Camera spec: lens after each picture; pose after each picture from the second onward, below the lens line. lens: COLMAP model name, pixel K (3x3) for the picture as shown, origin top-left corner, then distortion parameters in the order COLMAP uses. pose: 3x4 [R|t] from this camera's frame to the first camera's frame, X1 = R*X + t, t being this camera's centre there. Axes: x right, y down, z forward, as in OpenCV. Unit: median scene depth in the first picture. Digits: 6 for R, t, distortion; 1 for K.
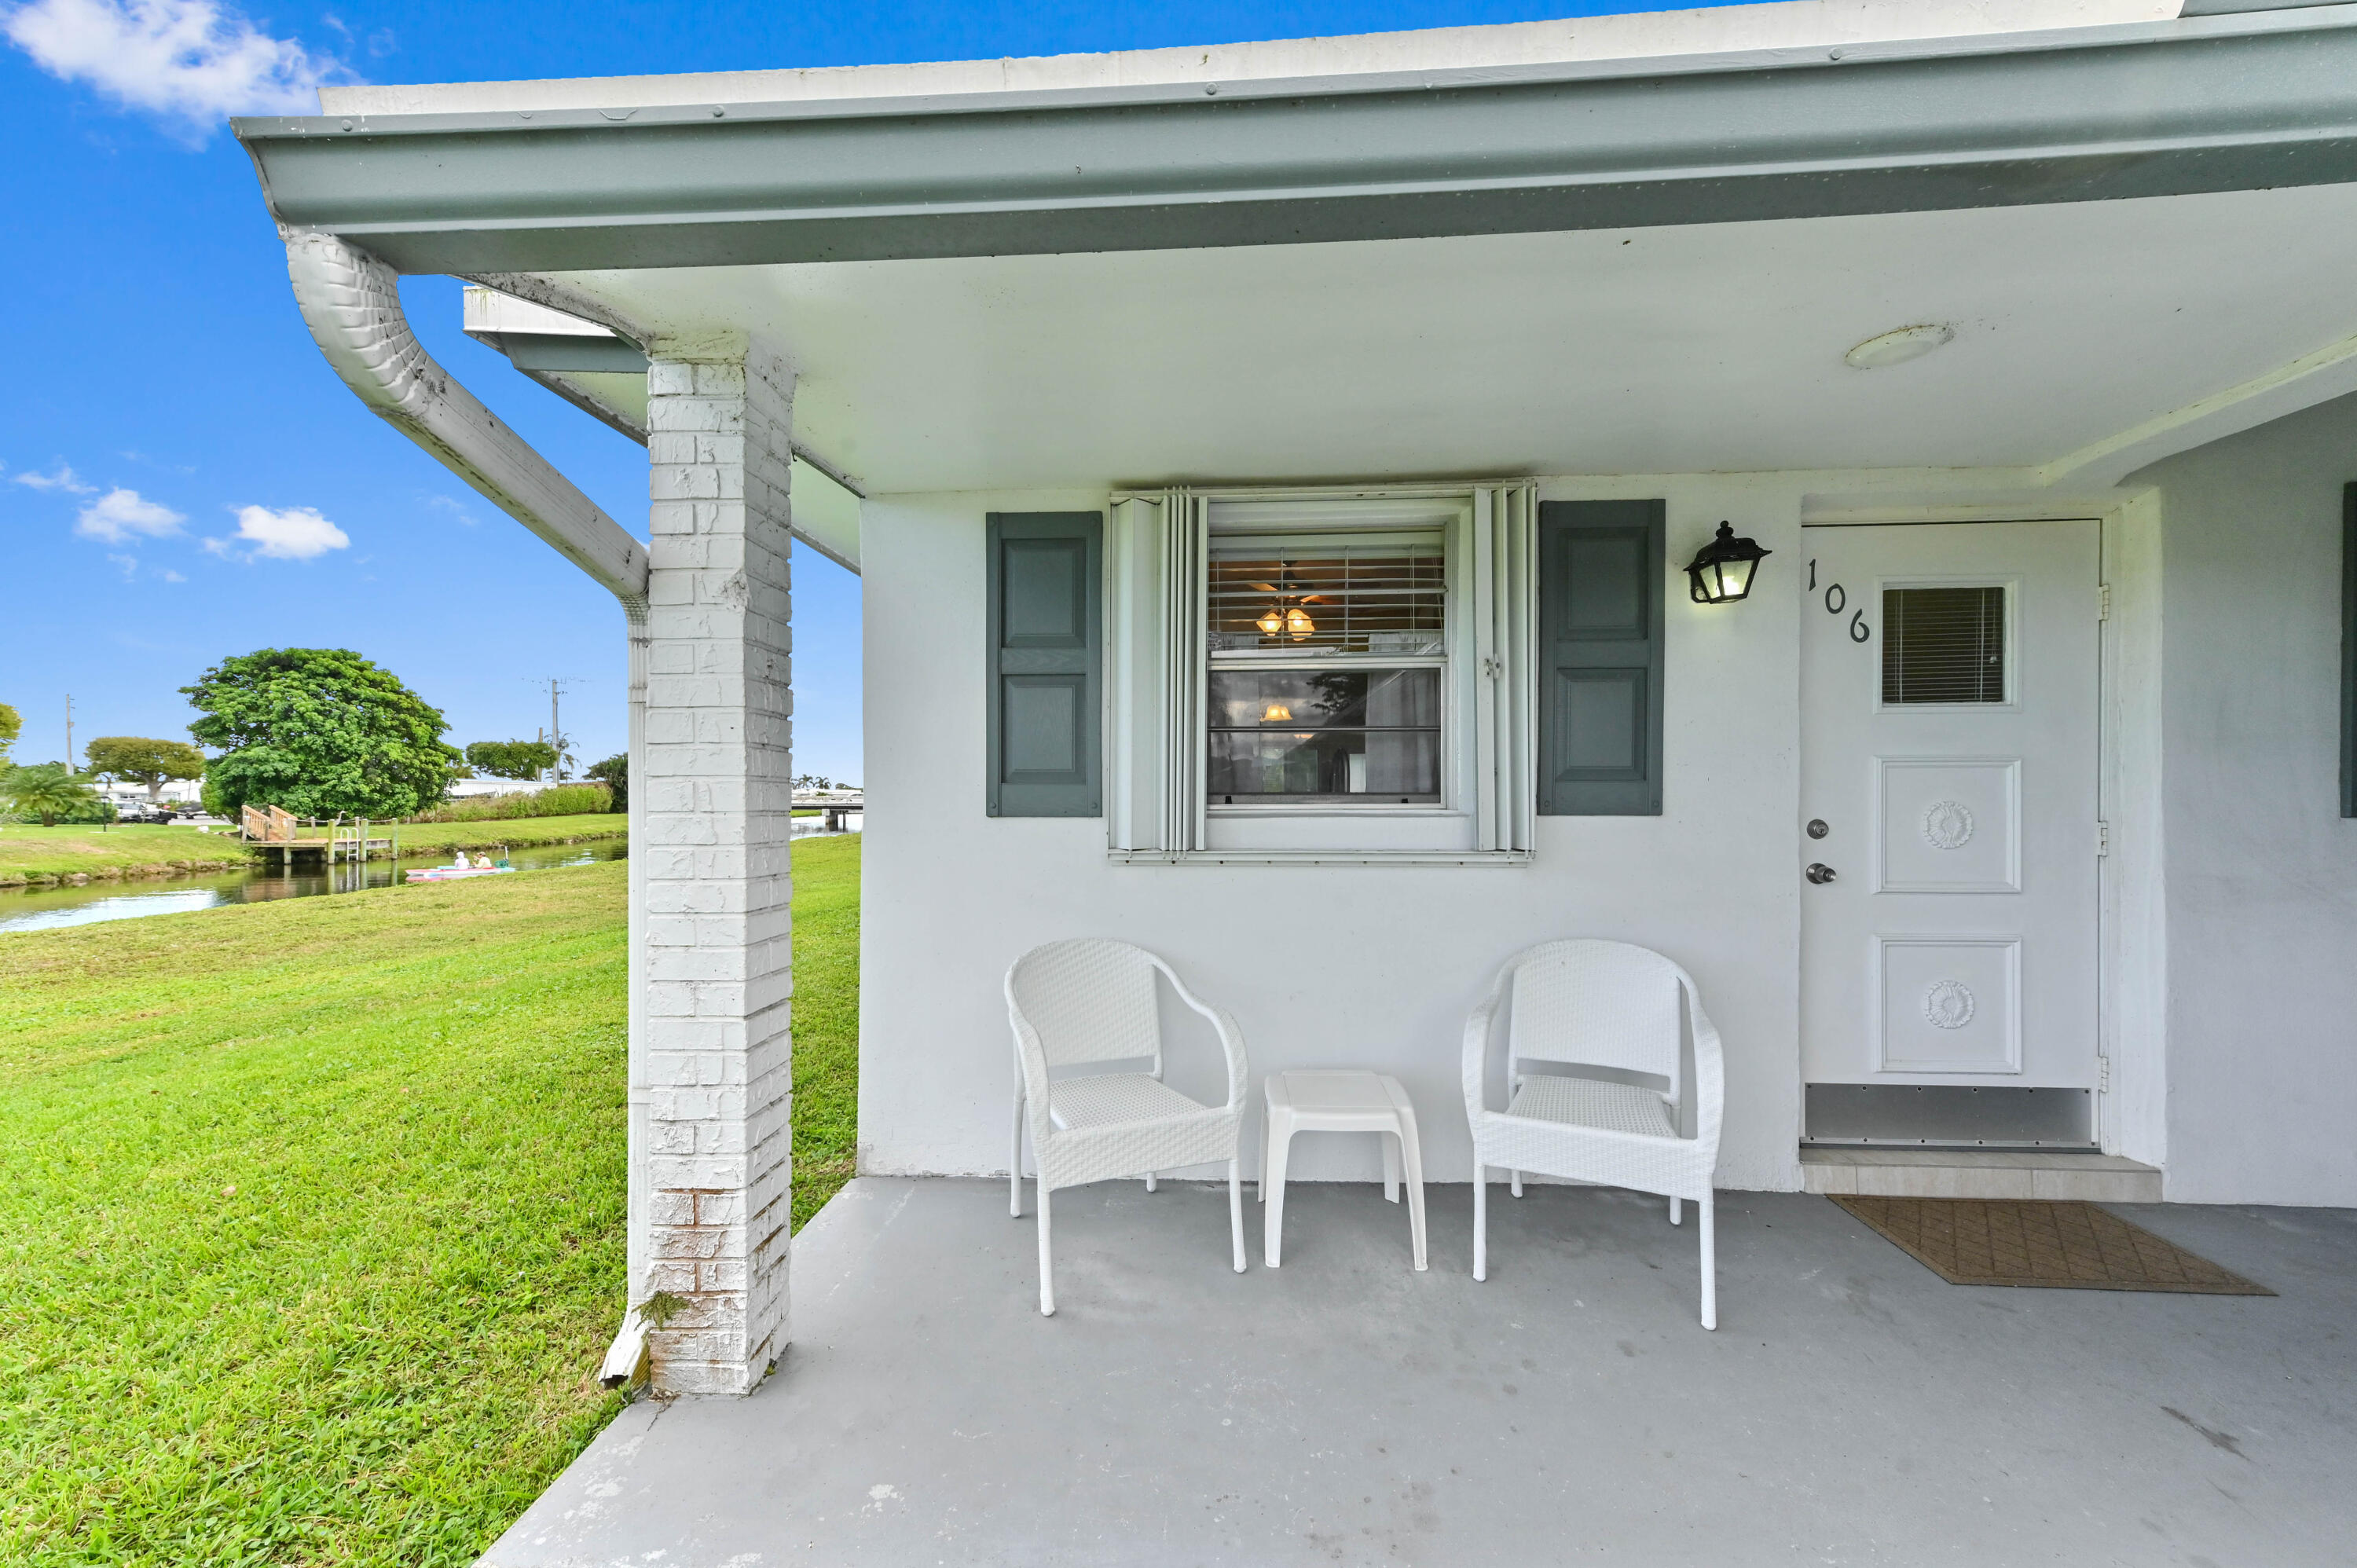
lens RADIAL K [[923.1, 0, 1183.0], [0, 923.1, 792.2], [0, 0, 1]] dist [0.013094, 0.000037]
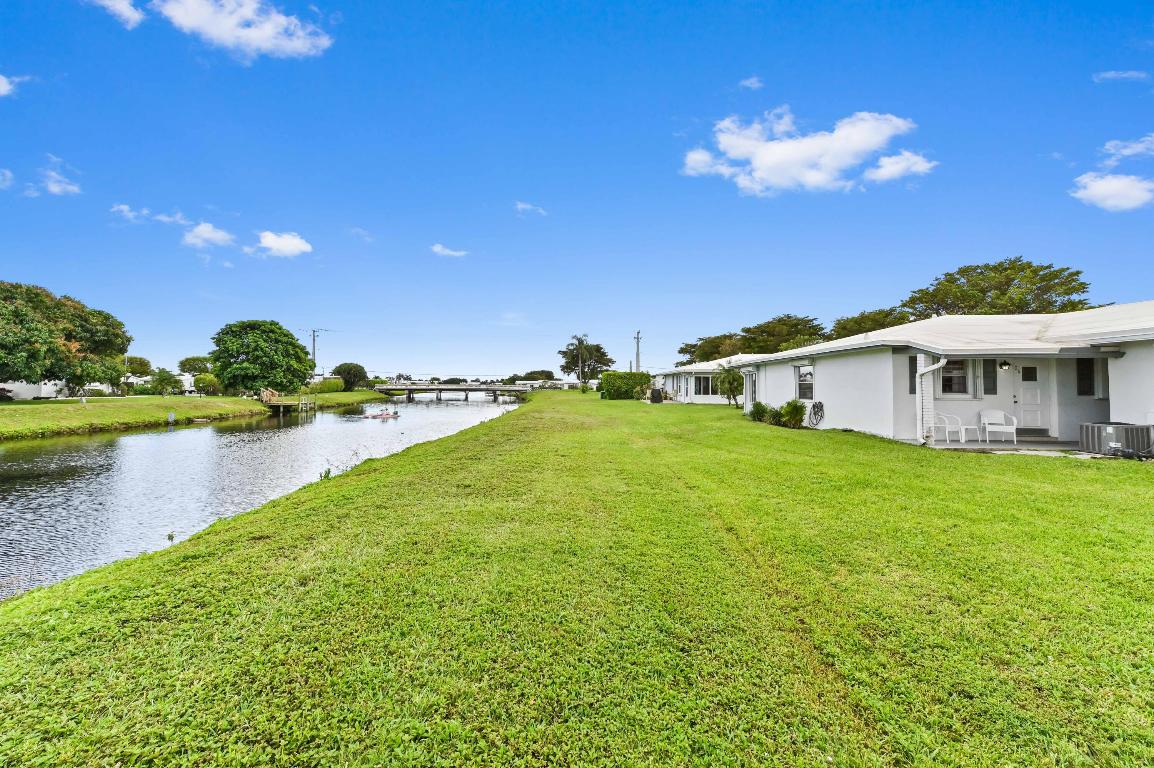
lens RADIAL K [[462.8, 0, 569.7], [0, 462.8, 372.0], [0, 0, 1]] dist [0.017207, 0.000209]
pose [[0.999967, 0.007981, -0.001397, -0.166464], [-0.008013, 0.999658, -0.024882, -0.002165], [0.001198, 0.024893, 0.999689, -0.162155]]
